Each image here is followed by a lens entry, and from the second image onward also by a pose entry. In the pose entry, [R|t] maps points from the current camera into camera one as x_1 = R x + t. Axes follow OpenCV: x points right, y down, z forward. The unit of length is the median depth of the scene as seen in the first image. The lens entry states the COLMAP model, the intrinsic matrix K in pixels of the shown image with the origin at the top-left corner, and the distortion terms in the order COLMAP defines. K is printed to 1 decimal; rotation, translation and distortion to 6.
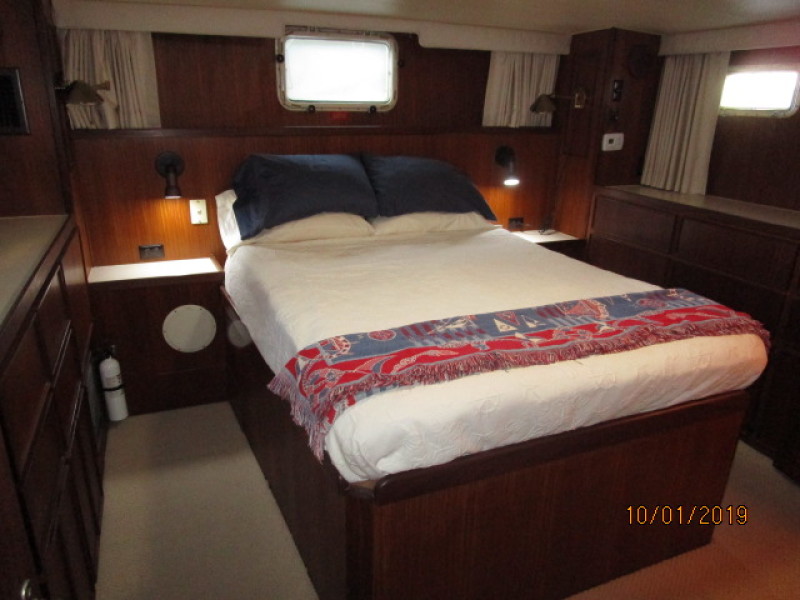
lens RADIAL K [[563.1, 0, 400.0], [0, 563.1, 300.0], [0, 0, 1]] dist [-0.024633, 0.001099]
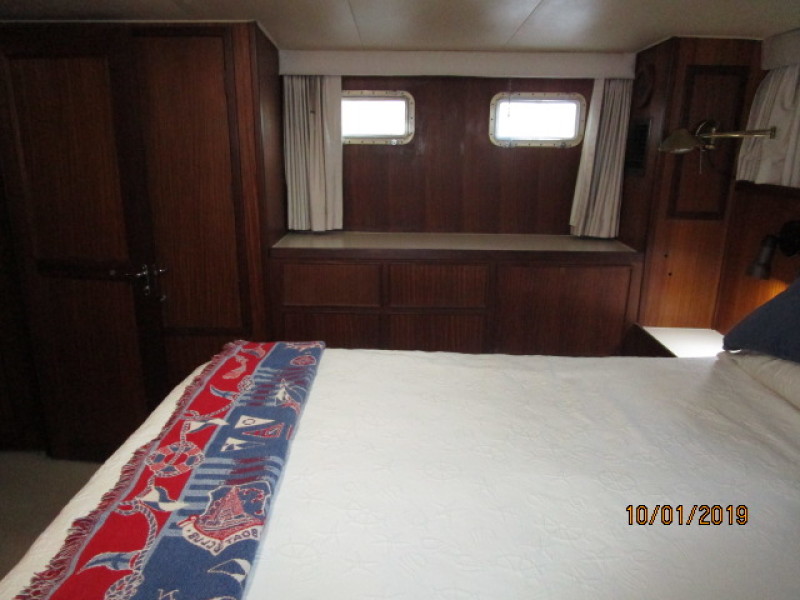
lens RADIAL K [[563.1, 0, 400.0], [0, 563.1, 300.0], [0, 0, 1]] dist [-0.024633, 0.001099]
pose [[-0.395416, 0.233655, -0.888286, 0.674174], [-0.323927, 0.869490, 0.372906, -0.409407], [0.859487, 0.435192, -0.268123, 1.164584]]
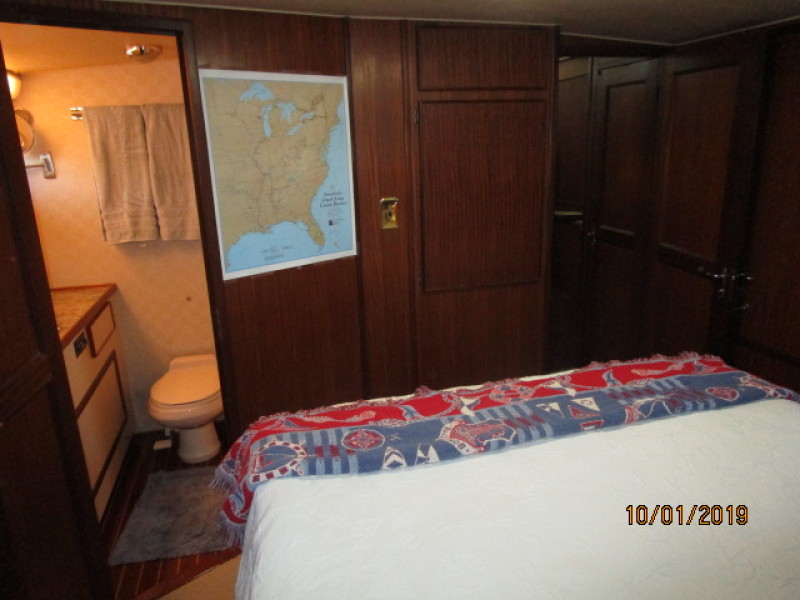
lens RADIAL K [[563.1, 0, 400.0], [0, 563.1, 300.0], [0, 0, 1]] dist [-0.024633, 0.001099]
pose [[-0.988219, -0.028646, 0.150341, 0.306849], [0.063298, 0.817874, 0.571905, -0.533147], [-0.139343, 0.574683, -0.806426, 1.462232]]
